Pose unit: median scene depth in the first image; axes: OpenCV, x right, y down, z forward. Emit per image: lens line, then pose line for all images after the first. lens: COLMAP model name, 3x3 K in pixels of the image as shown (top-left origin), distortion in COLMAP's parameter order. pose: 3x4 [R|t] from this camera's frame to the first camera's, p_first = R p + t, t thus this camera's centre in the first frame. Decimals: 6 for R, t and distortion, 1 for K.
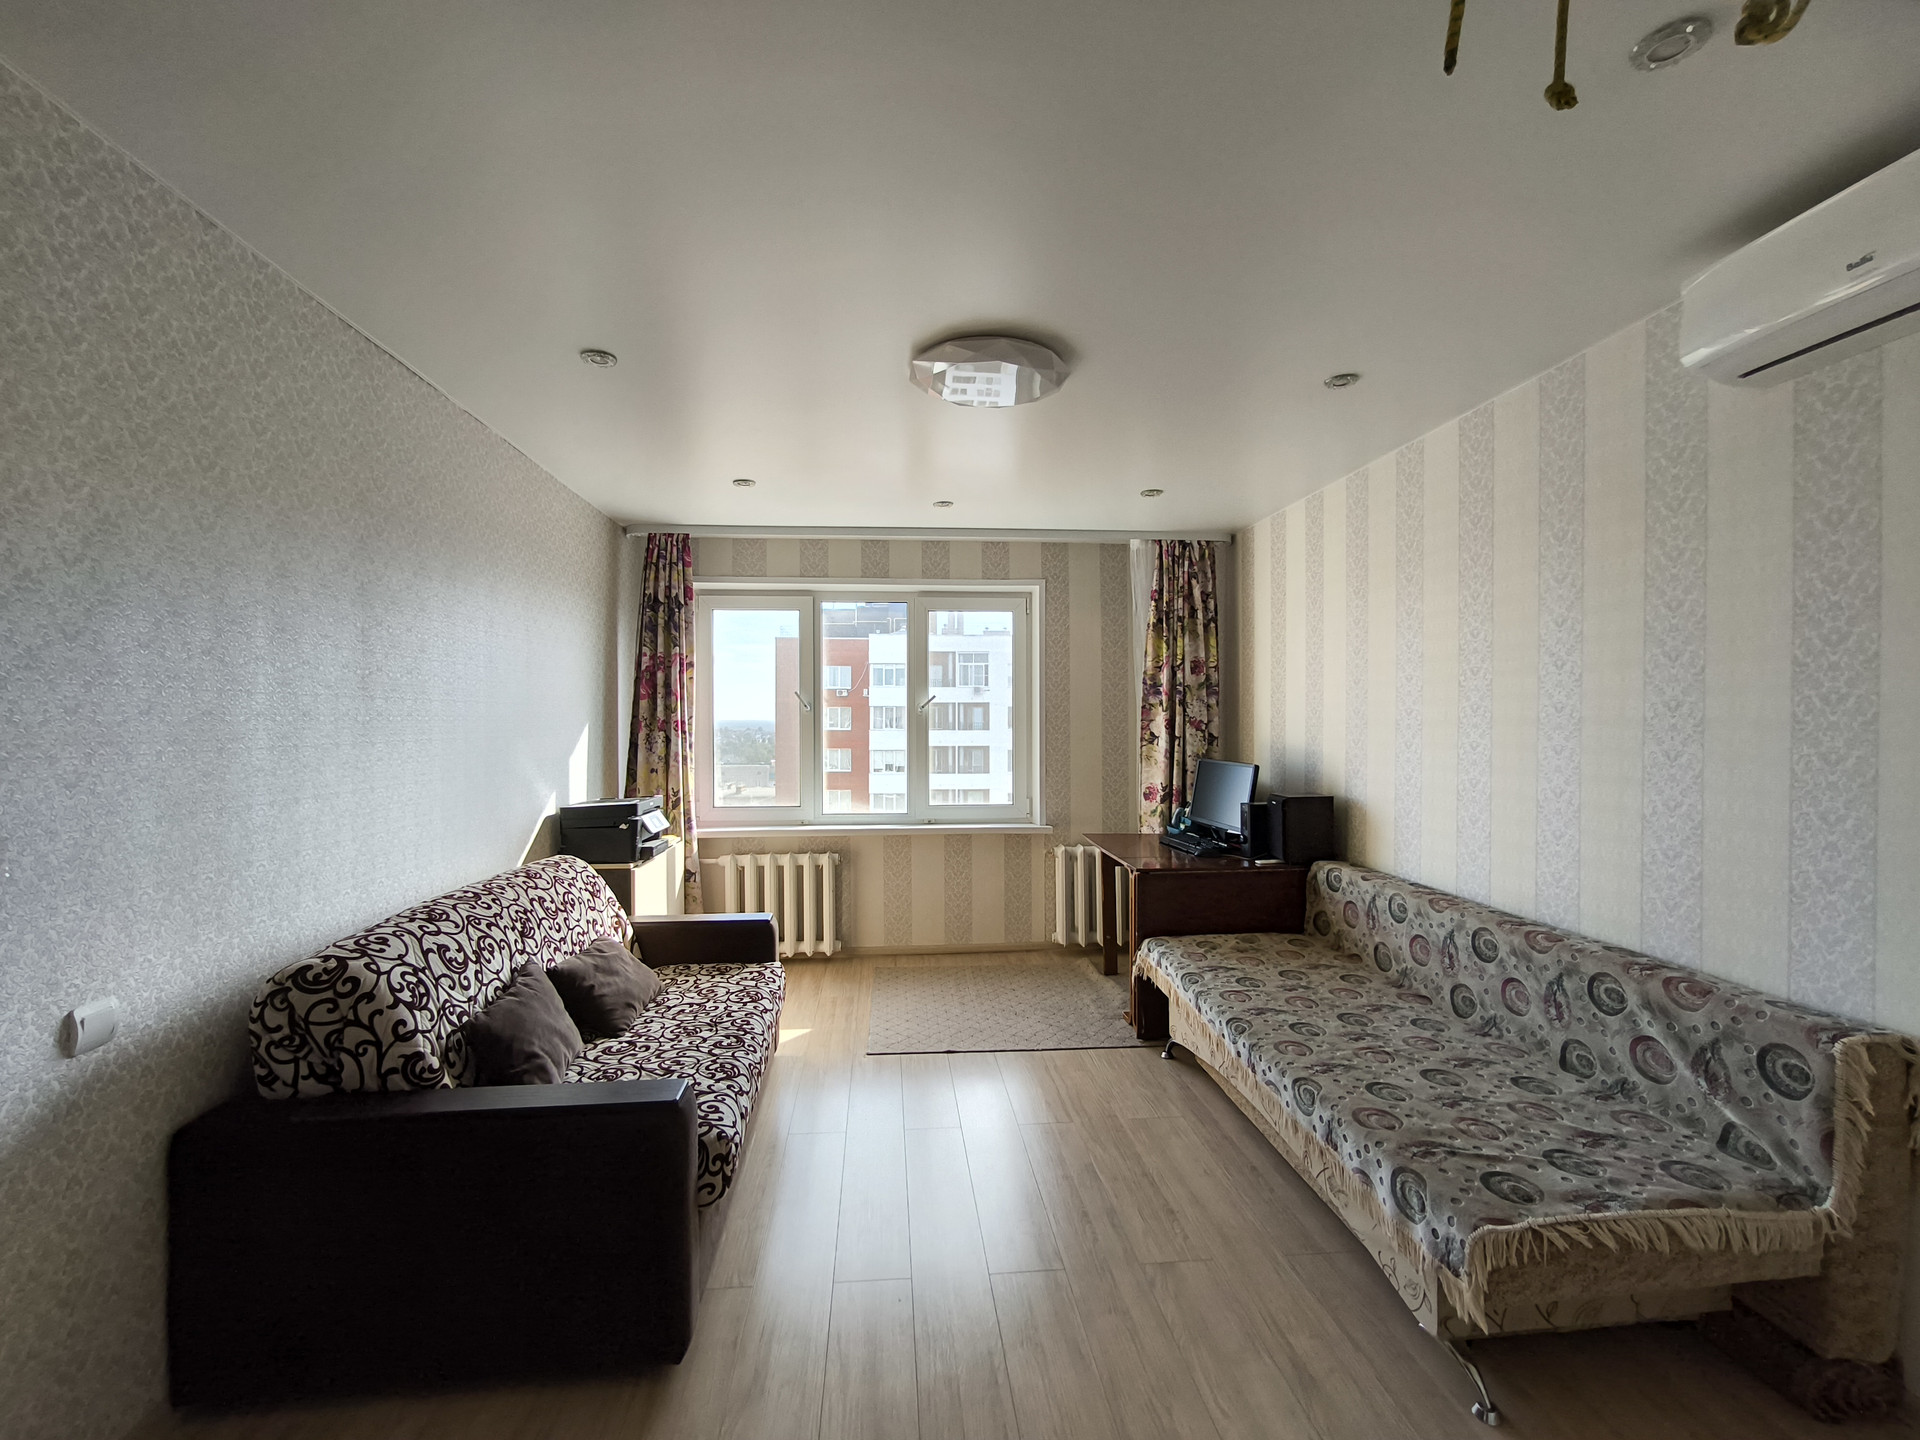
lens RADIAL K [[836.0, 0, 960.0], [0, 836.0, 720.0], [0, 0, 1]] dist [-0.000831, 0.001047]
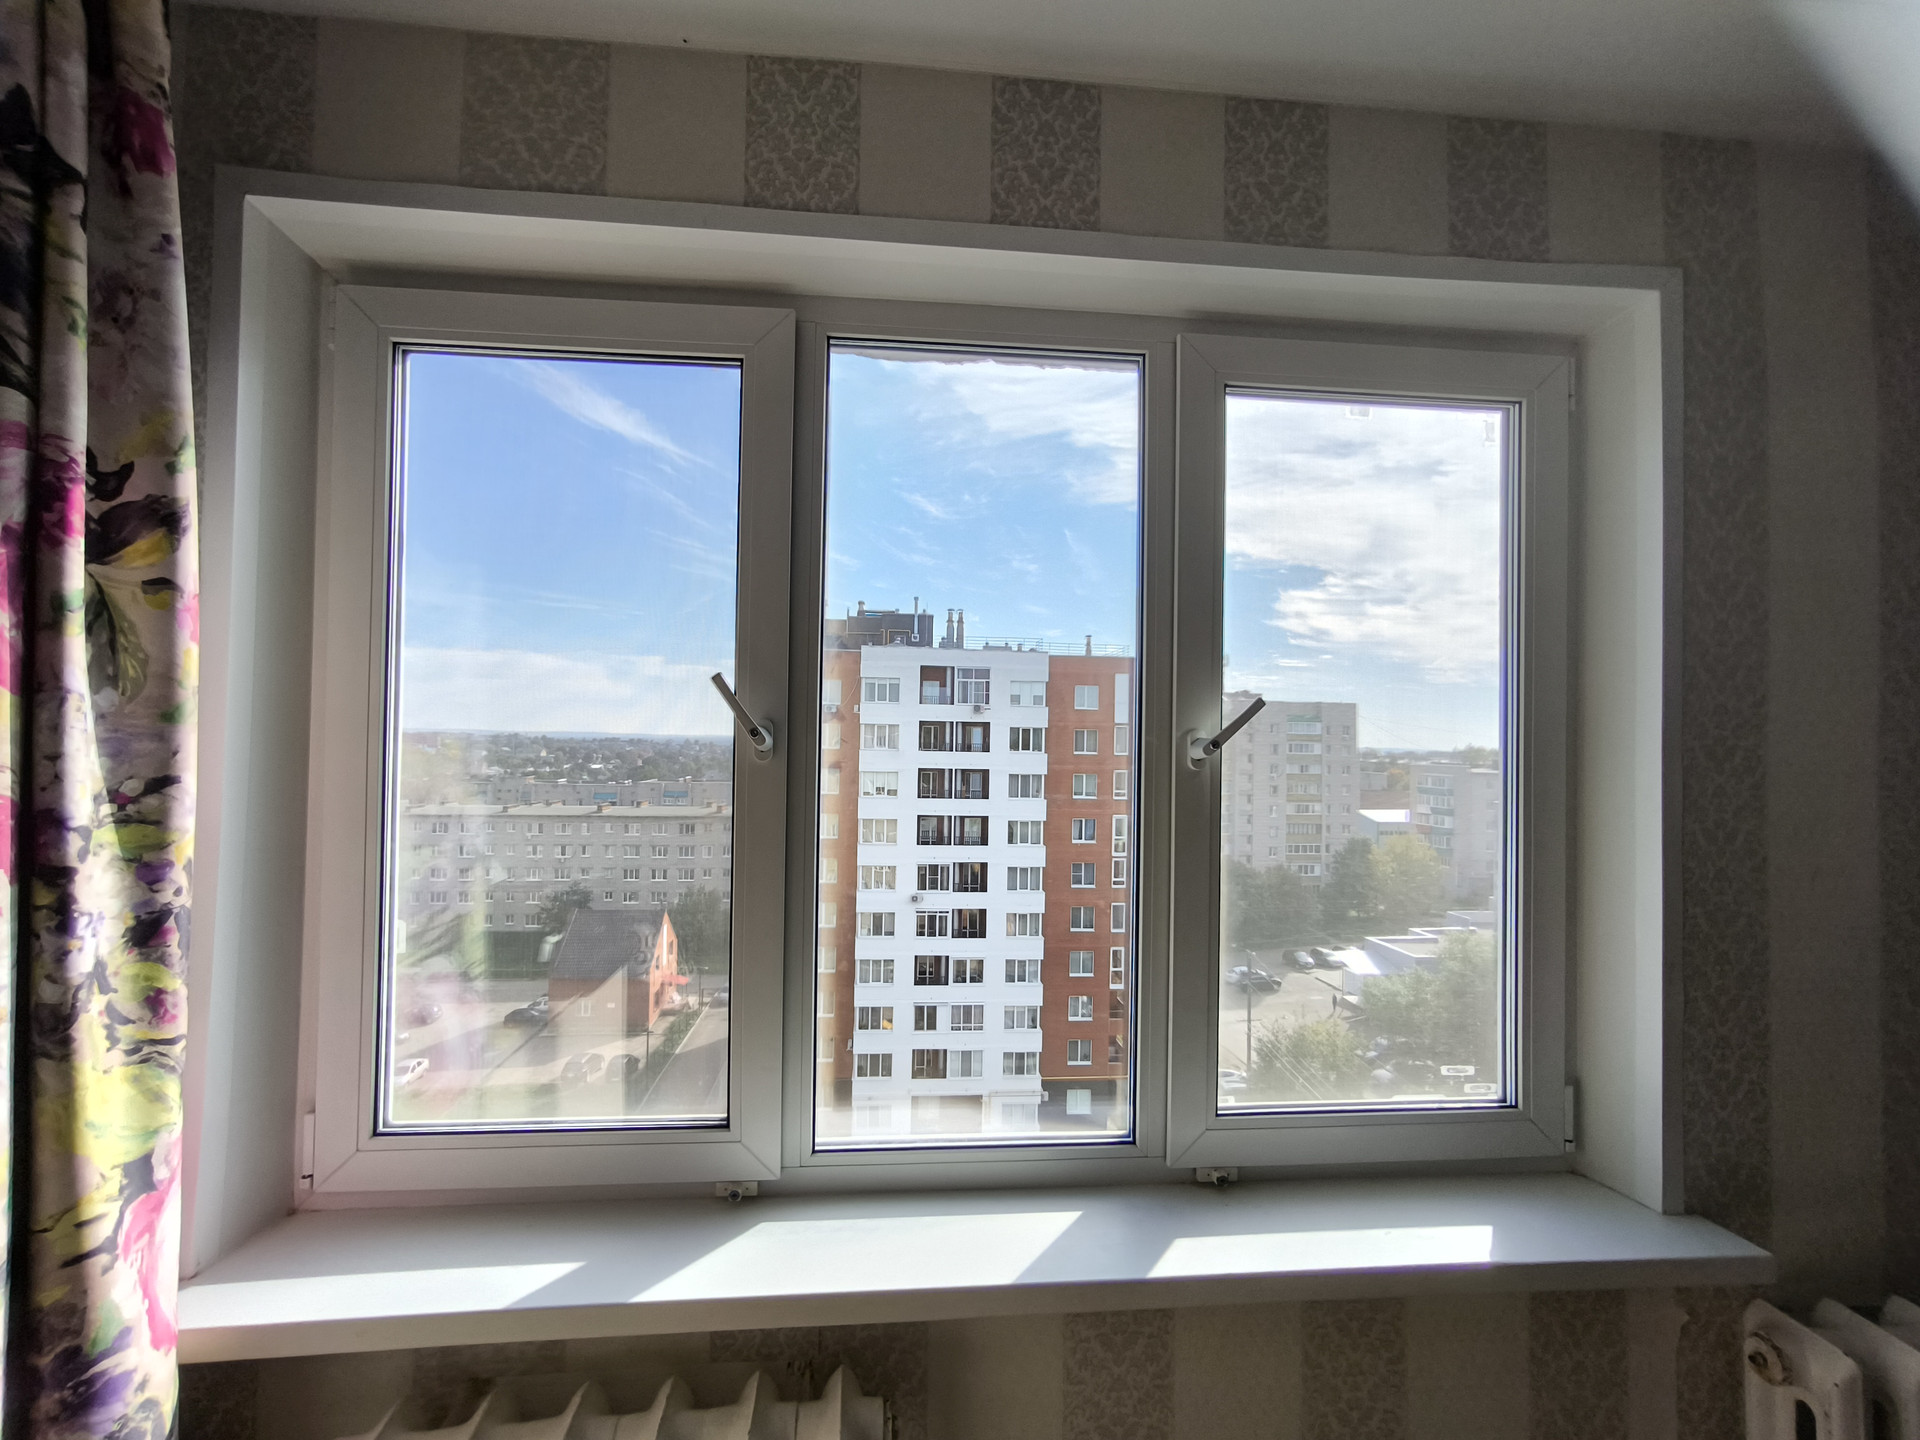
lens RADIAL K [[839.0, 0, 953.2], [0, 839.0, 715.7], [0, 0, 1]] dist [-0.031855, 0.020807]
pose [[0.999816, 0.017670, 0.007496, -0.141275], [-0.017456, 0.999465, -0.027654, -0.018036], [-0.007981, 0.027518, 0.999589, 0.832997]]
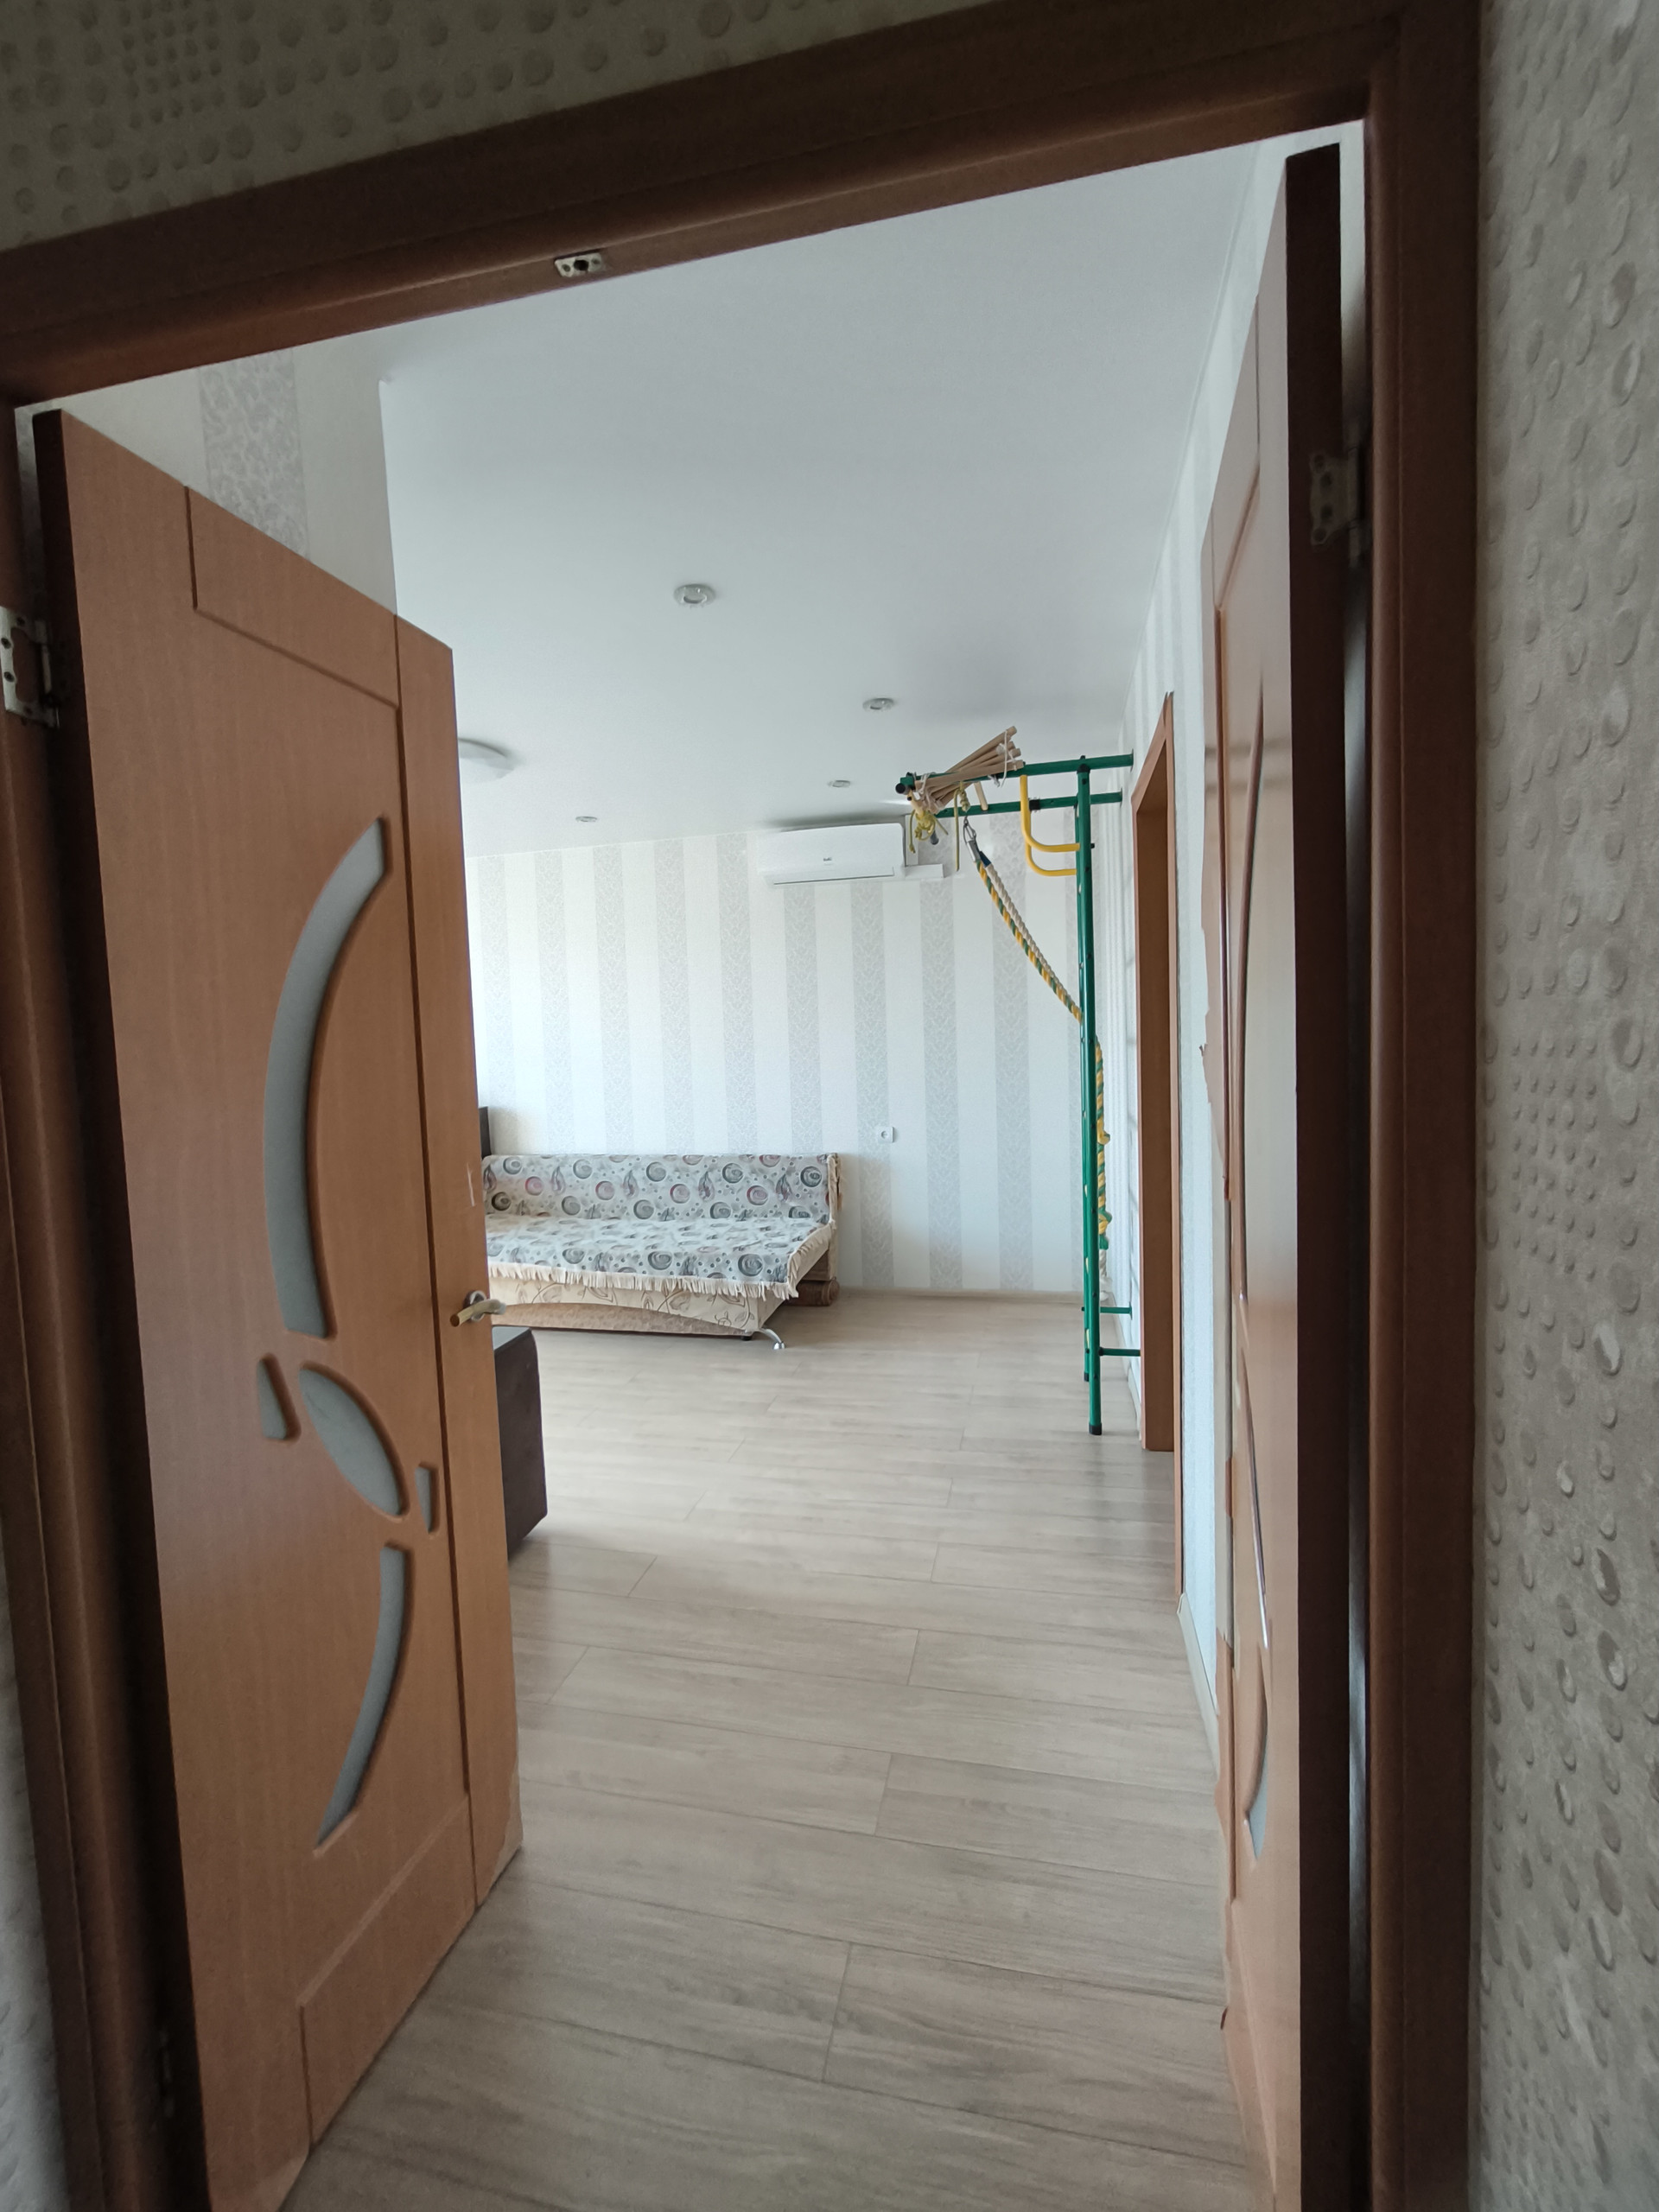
lens RADIAL K [[954.8, 0, 835.7], [0, 954.8, 1107.9], [0, 0, 1]] dist [-0.032584, 0.020224]
pose [[0.301509, -0.082566, 0.949882, -0.648496], [0.037593, 0.996498, 0.074686, 0.001968], [-0.952722, 0.013190, 0.303557, 0.026191]]
